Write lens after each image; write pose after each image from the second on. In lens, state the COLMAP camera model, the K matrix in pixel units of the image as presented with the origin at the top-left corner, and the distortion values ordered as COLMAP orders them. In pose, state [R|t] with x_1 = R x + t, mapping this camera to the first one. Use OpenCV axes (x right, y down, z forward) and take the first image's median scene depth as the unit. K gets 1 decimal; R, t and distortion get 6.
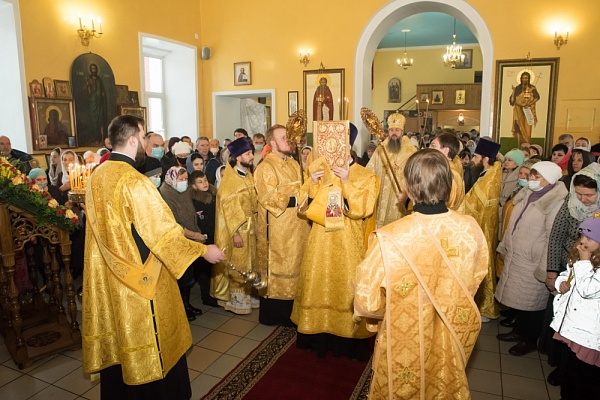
lens RADIAL K [[416.5, 0, 300.0], [0, 416.5, 200.0], [0, 0, 1]] dist [-0.112467, 0.051129]
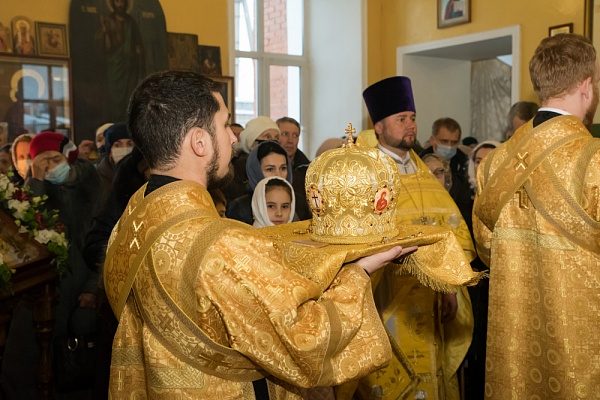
lens RADIAL K [[758.0, 0, 300.0], [0, 758.0, 200.0], [0, 0, 1]] dist [0.003523, 0.294908]
pose [[0.858041, 0.022871, -0.513072, 0.164939], [-0.080921, 0.992550, -0.091084, 0.000218], [0.507166, 0.119672, 0.853499, 0.254688]]
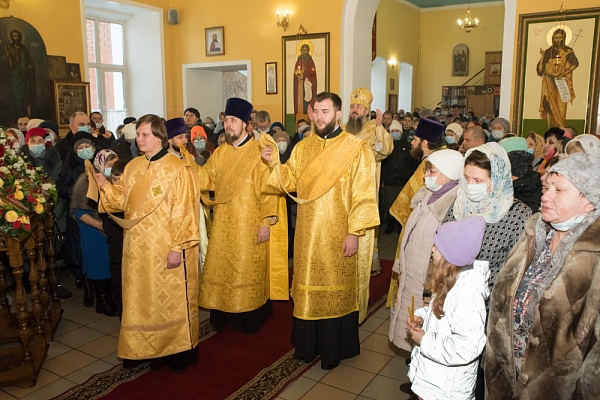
lens RADIAL K [[512.1, 0, 300.0], [0, 512.1, 200.0], [0, 0, 1]] dist [-0.078929, 0.099012]
pose [[0.990883, 0.024770, -0.132427, 0.189104], [-0.024117, 0.999688, 0.006530, -0.002131], [0.132548, -0.003276, 0.991171, 0.021726]]
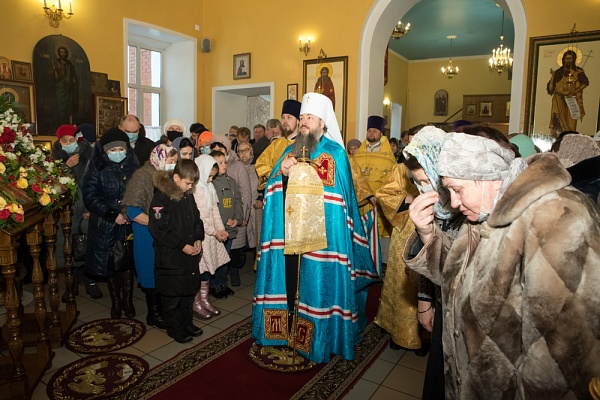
lens RADIAL K [[406.1, 0, 300.0], [0, 406.1, 200.0], [0, 0, 1]] dist [-0.123501, 0.080054]
pose [[0.989293, 0.040932, -0.140083, 0.138354], [-0.046352, 0.998289, -0.035650, 0.016927], [0.138384, 0.041761, 0.989498, 0.167698]]
